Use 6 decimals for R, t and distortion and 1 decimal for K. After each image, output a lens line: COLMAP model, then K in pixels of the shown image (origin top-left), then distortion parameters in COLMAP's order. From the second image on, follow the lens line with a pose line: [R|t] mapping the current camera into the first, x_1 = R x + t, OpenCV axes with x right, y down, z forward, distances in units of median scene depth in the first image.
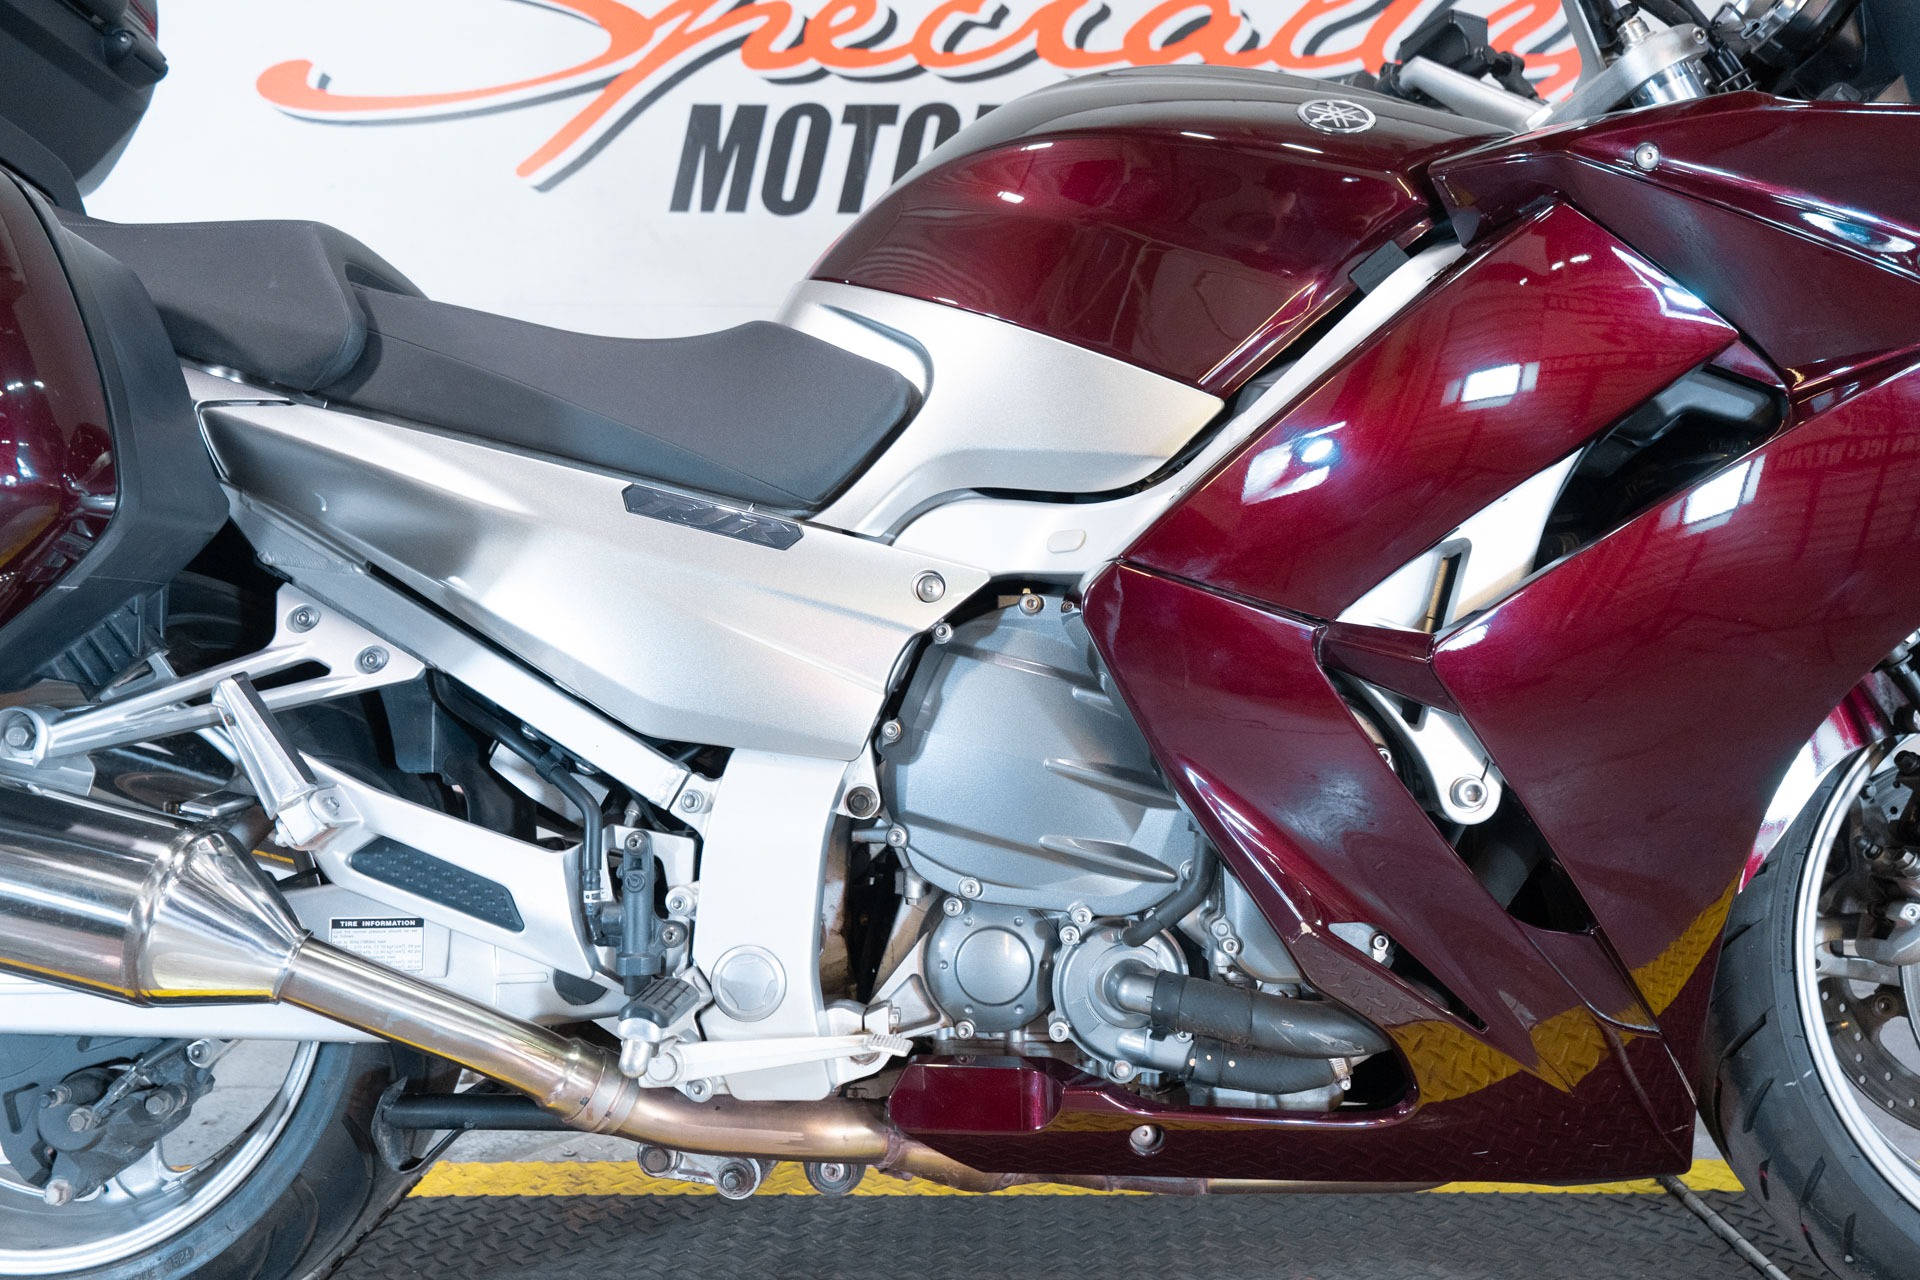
lens RADIAL K [[1523.3, 0, 960.0], [0, 1523.3, 640.0], [0, 0, 1]] dist [-0.002416, -0.002049]
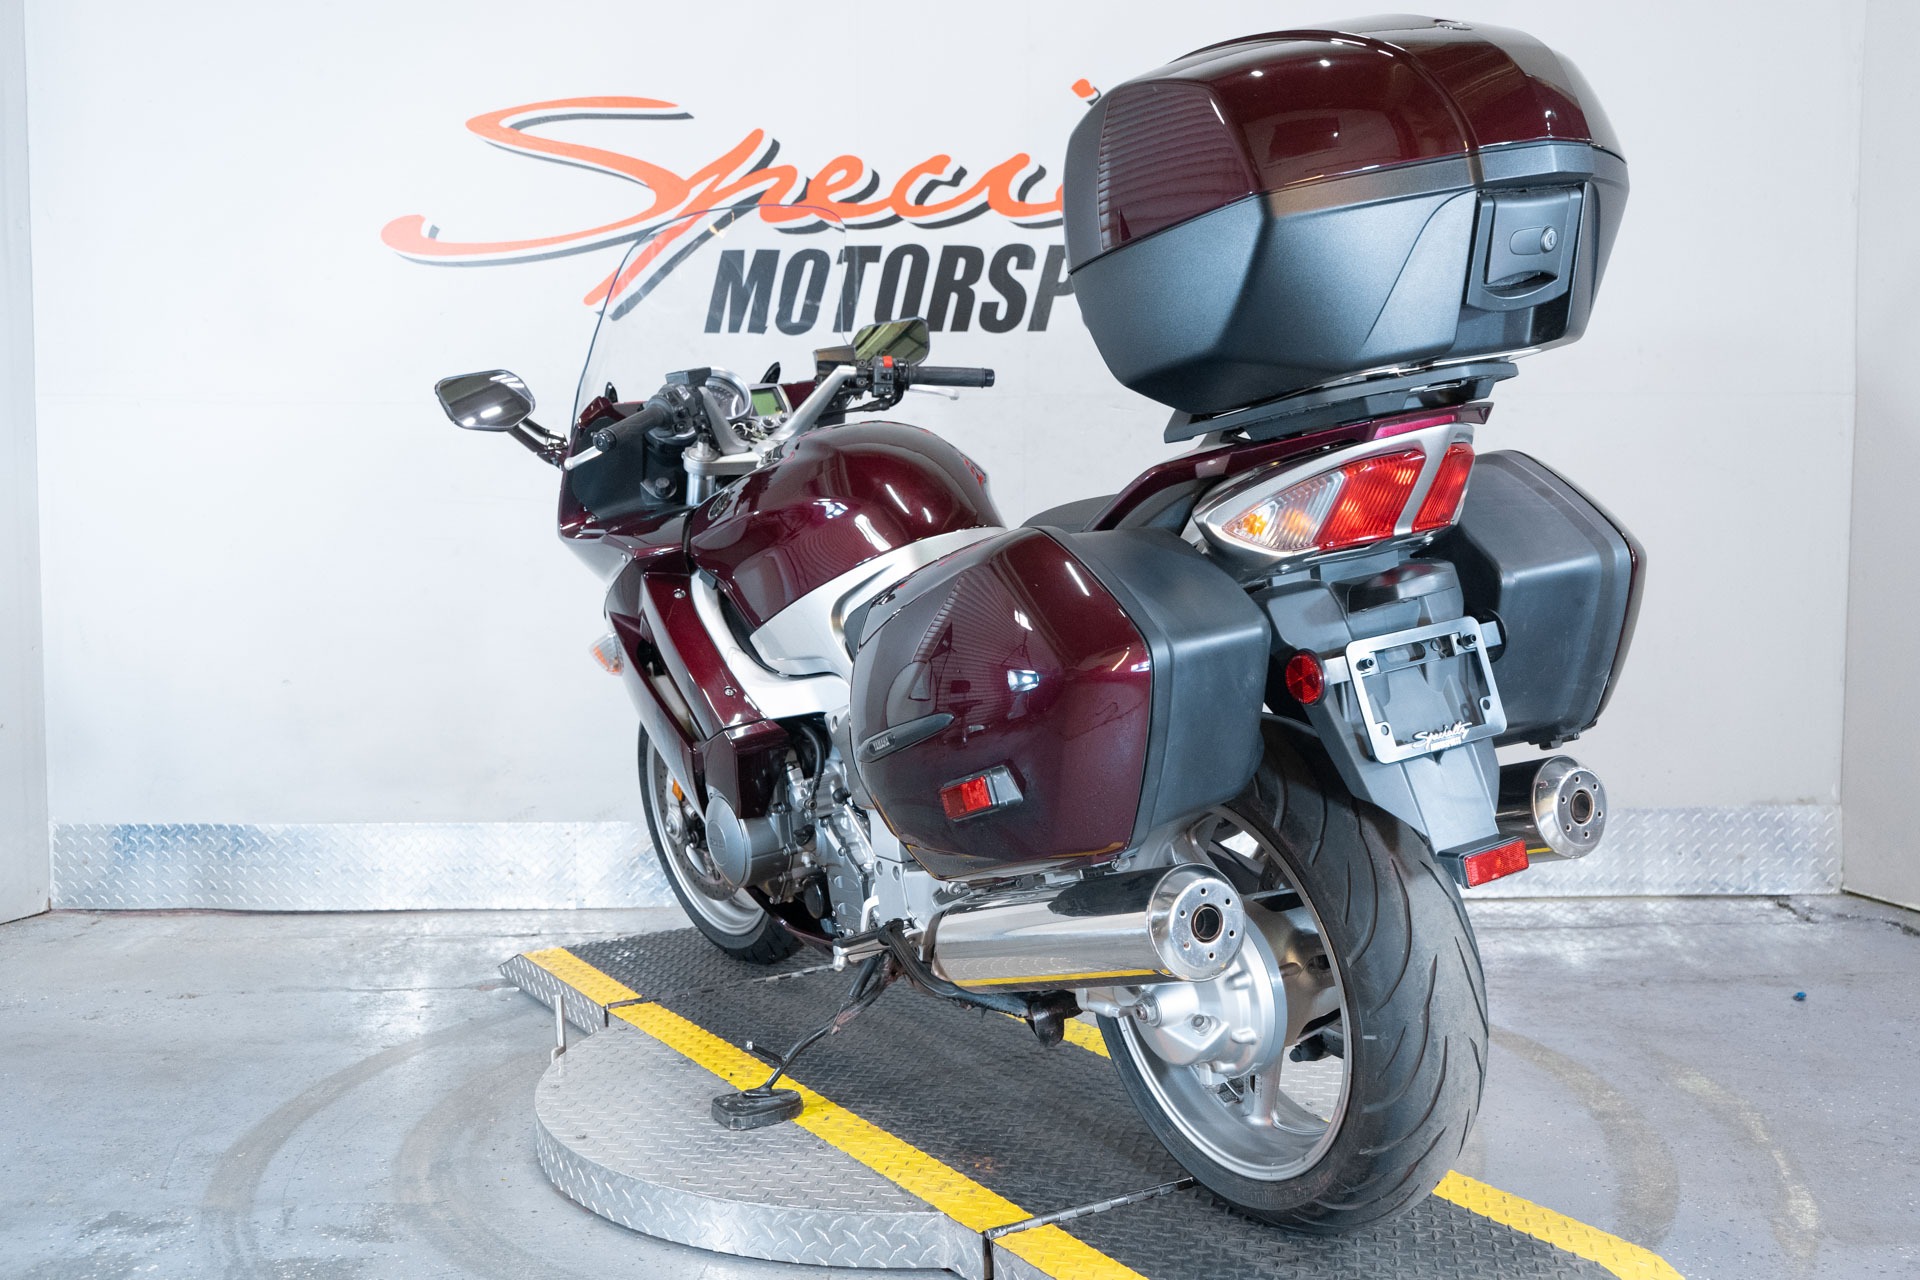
lens RADIAL K [[1923.1, 0, 960.0], [0, 1923.1, 640.0], [0, 0, 1]] dist [0.000826, 0.019179]
pose [[0.999734, -0.006518, -0.022121, 0.059915], [0.007456, 0.999064, 0.042619, -0.089315], [0.021822, -0.042773, 0.998846, -0.629661]]
